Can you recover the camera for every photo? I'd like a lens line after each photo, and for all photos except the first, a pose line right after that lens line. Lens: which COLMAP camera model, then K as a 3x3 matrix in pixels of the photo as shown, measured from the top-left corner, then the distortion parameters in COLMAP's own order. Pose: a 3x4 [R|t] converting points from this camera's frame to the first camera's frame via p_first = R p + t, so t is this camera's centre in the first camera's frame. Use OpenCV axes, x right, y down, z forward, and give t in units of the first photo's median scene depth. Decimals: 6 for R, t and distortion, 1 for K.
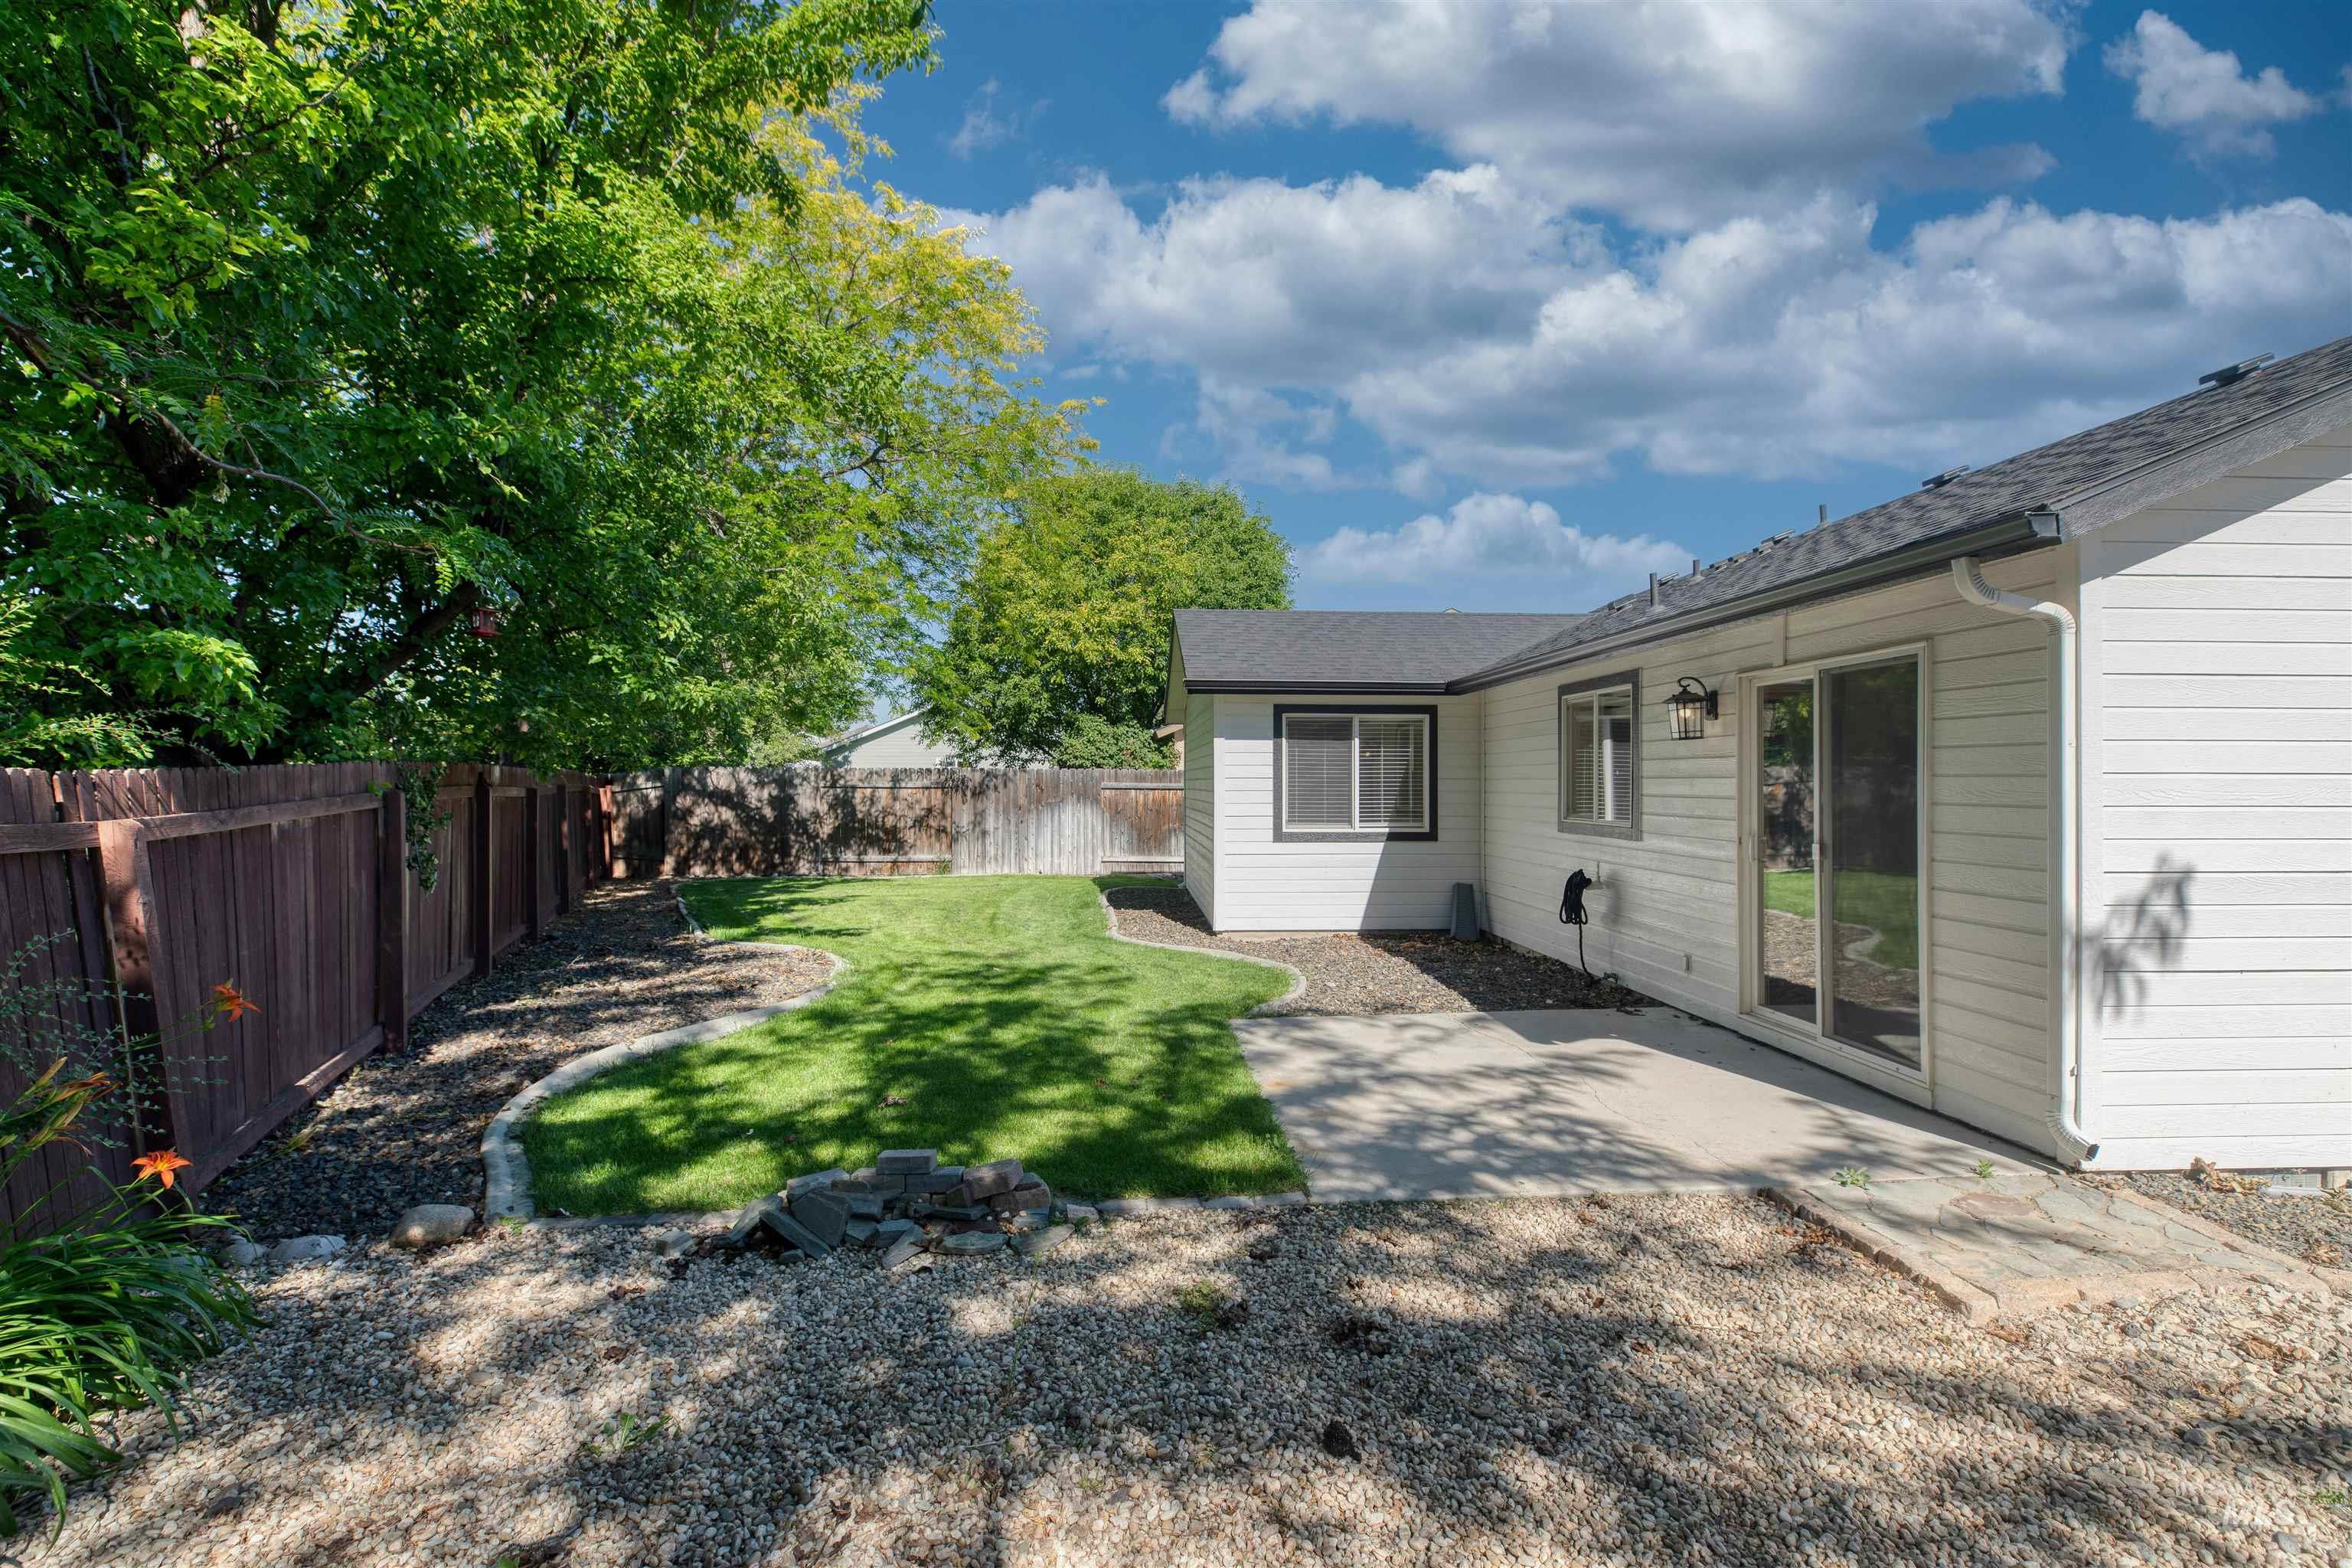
lens RADIAL K [[1053.9, 0, 1477.6], [0, 1053.9, 766.1], [0, 0, 1]] dist [0.006376, 0.000093]
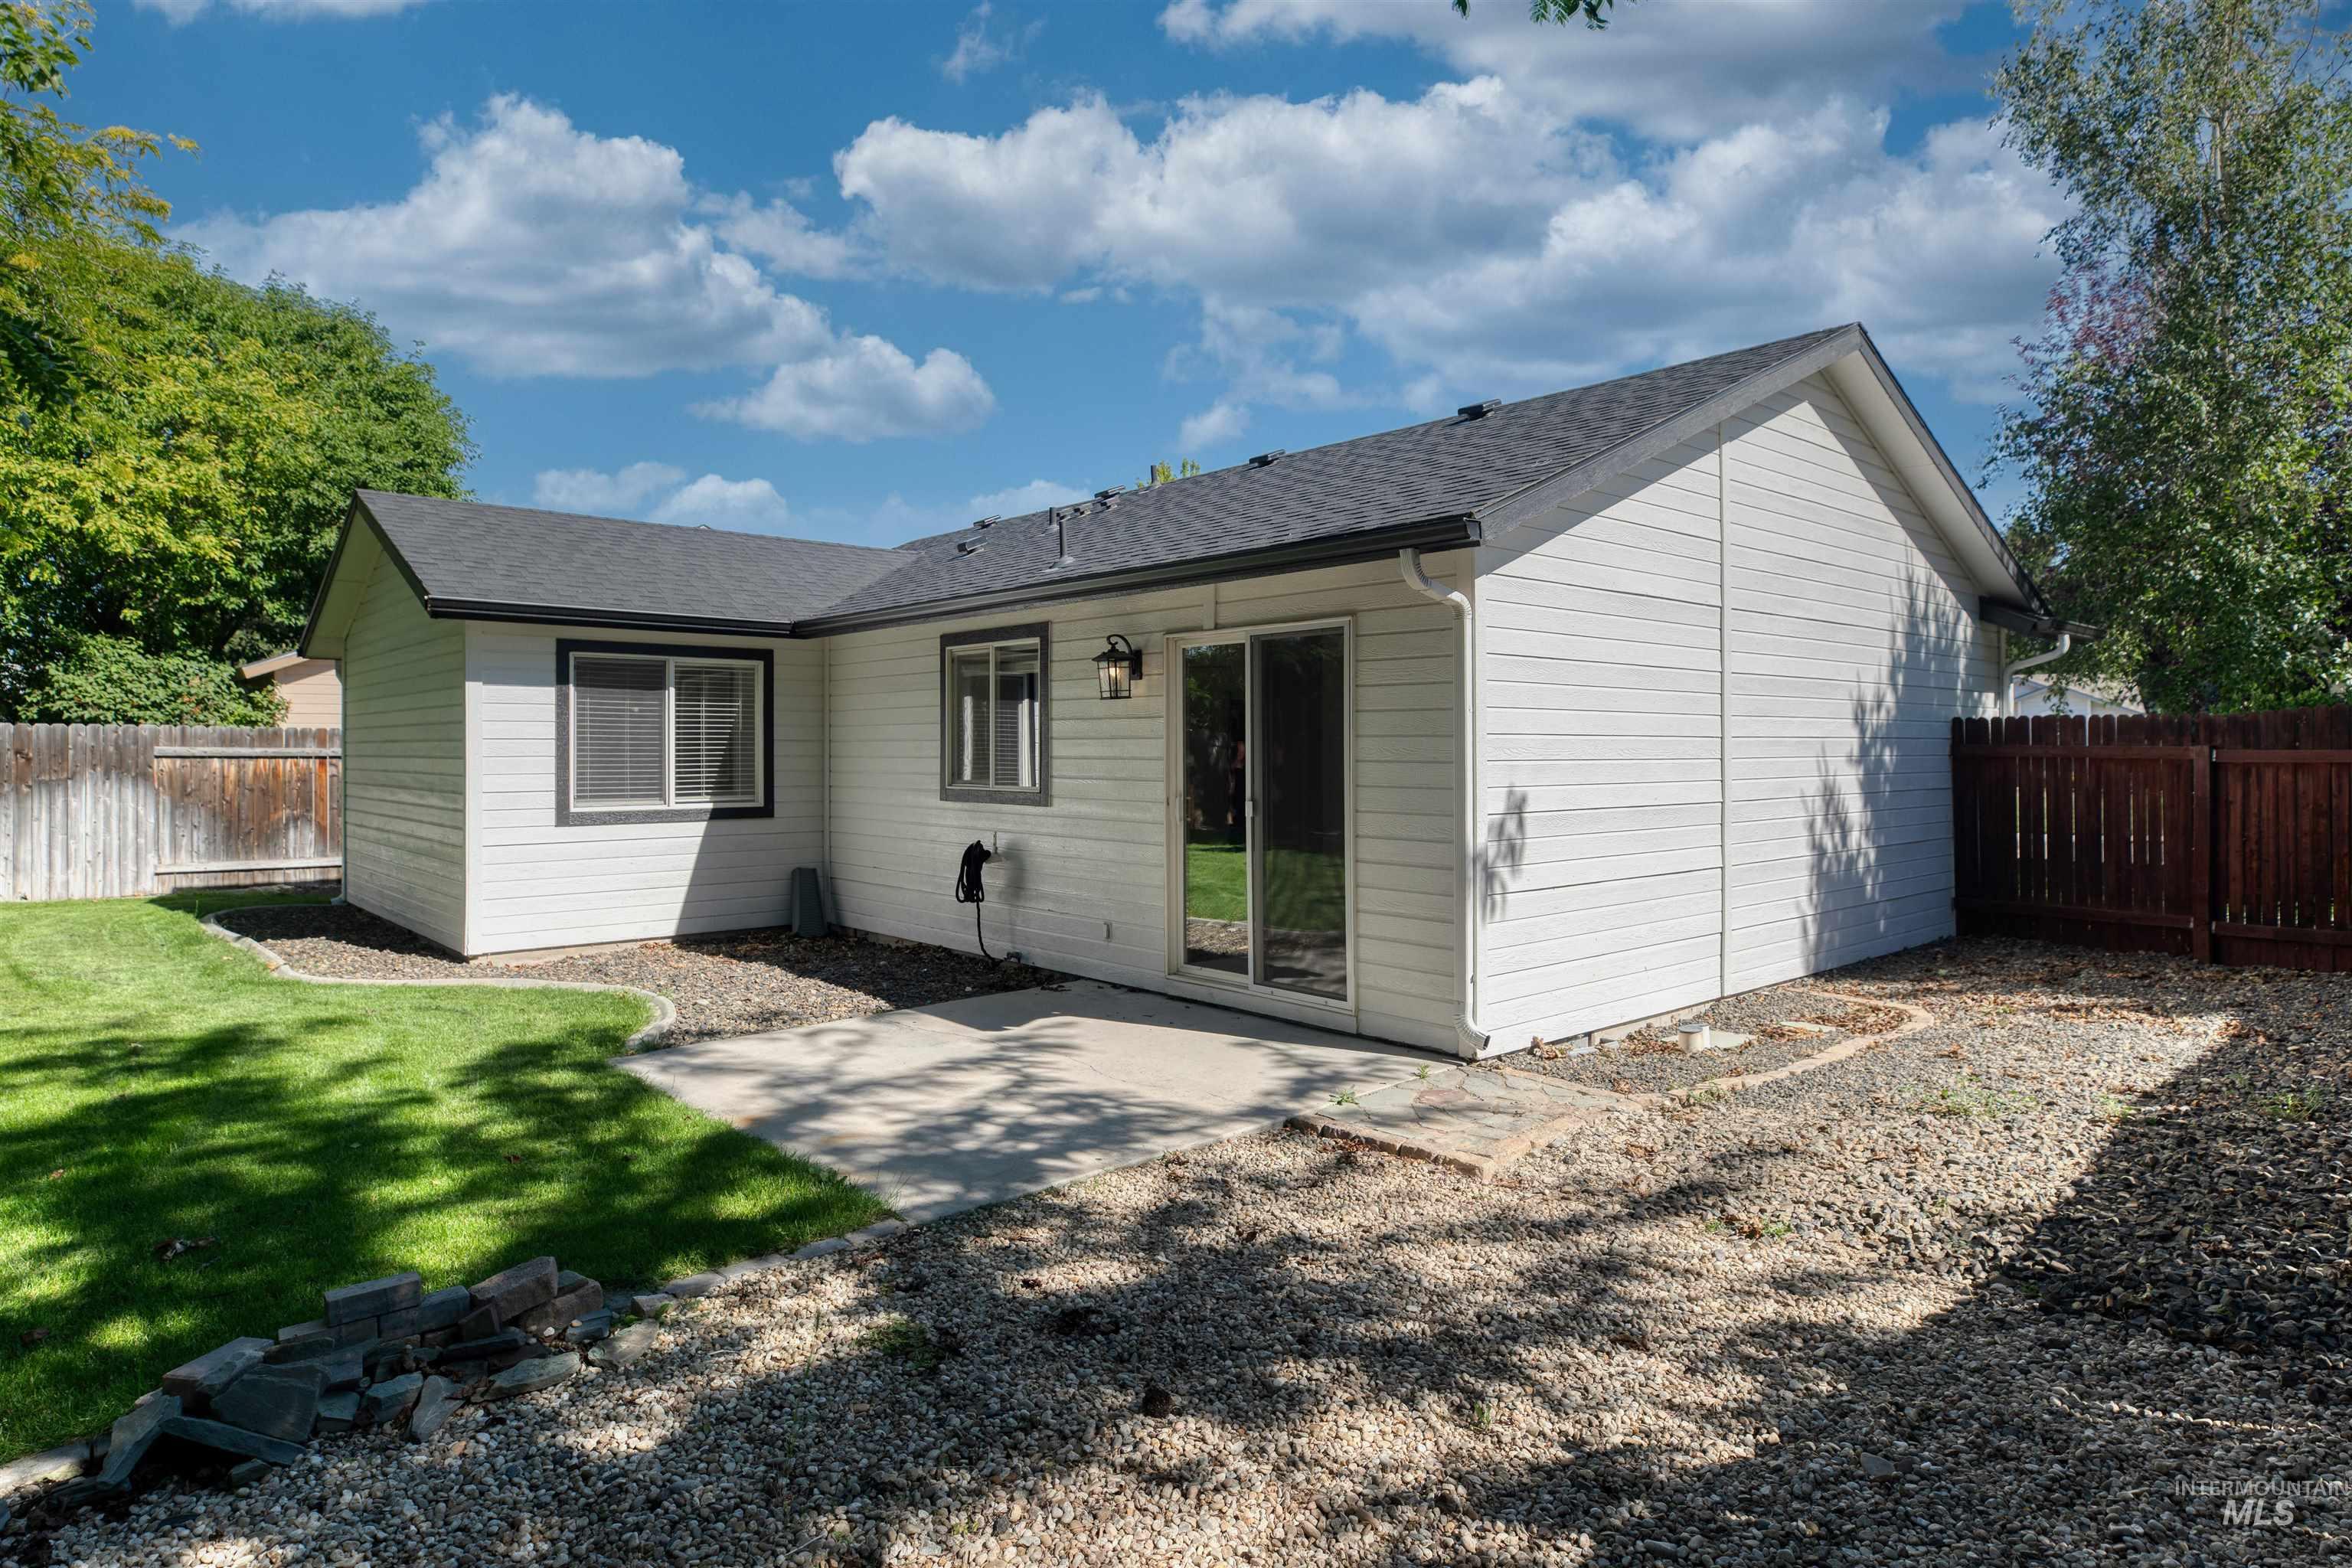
lens RADIAL K [[1326.2, 0, 1187.4], [0, 1326.2, 738.7], [0, 0, 1]] dist [0.010475, -0.002448]
pose [[0.787408, 0.003663, 0.616421, -0.475459], [-0.004797, 0.999988, 0.000185, 0.010171], [-0.616413, -0.003103, 0.787417, -0.000494]]
